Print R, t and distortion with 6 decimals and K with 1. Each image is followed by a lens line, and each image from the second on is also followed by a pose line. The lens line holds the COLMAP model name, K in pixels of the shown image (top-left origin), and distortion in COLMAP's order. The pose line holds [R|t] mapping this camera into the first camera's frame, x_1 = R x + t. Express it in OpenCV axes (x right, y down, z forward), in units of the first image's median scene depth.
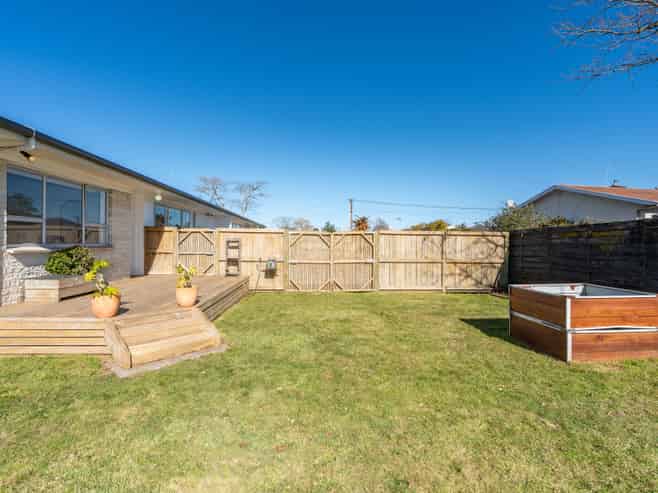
lens RADIAL K [[336.7, 0, 321.9], [0, 336.7, 244.4], [0, 0, 1]] dist [-0.019424, -0.000216]
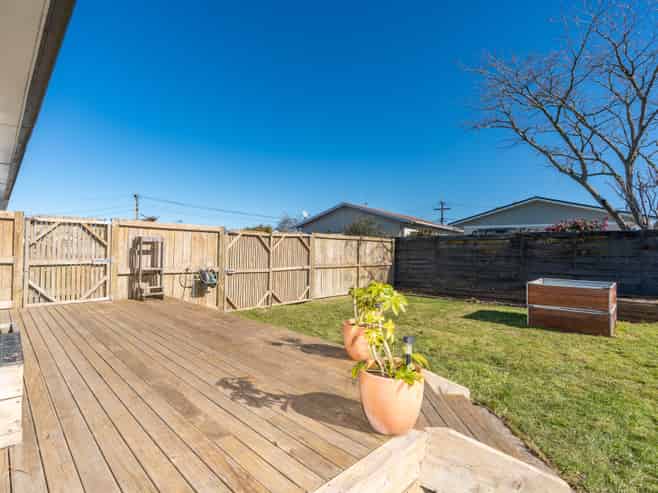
lens RADIAL K [[324.4, 0, 329.0], [0, 324.4, 246.5], [0, 0, 1]] dist [-0.003004, -0.000029]
pose [[0.734154, 0.010191, 0.678907, -0.395303], [-0.003762, 0.999933, -0.010941, 0.003223], [-0.678973, 0.005479, 0.734143, 0.324520]]
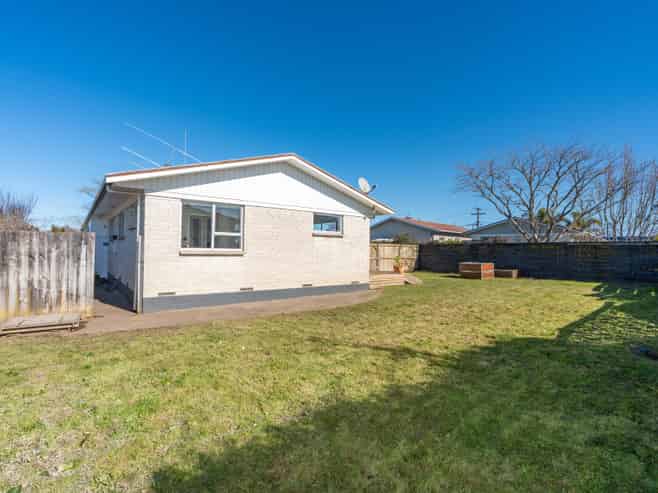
lens RADIAL K [[324.4, 0, 329.0], [0, 324.4, 246.5], [0, 0, 1]] dist [-0.003004, -0.000029]
pose [[0.819673, 0.011226, 0.572722, -1.262801], [-0.009808, 0.999936, -0.005563, -0.008618], [-0.572748, -0.001057, 0.819731, -0.496487]]
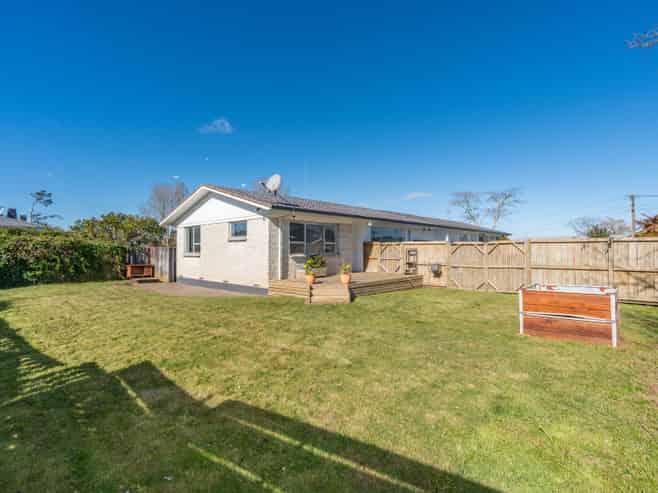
lens RADIAL K [[324.4, 0, 329.0], [0, 324.4, 246.5], [0, 0, 1]] dist [-0.003004, -0.000029]
pose [[0.703305, -0.018253, -0.710654, 0.459696], [0.005801, 0.999784, -0.019939, -0.001052], [0.710865, 0.009901, 0.703259, -0.228047]]
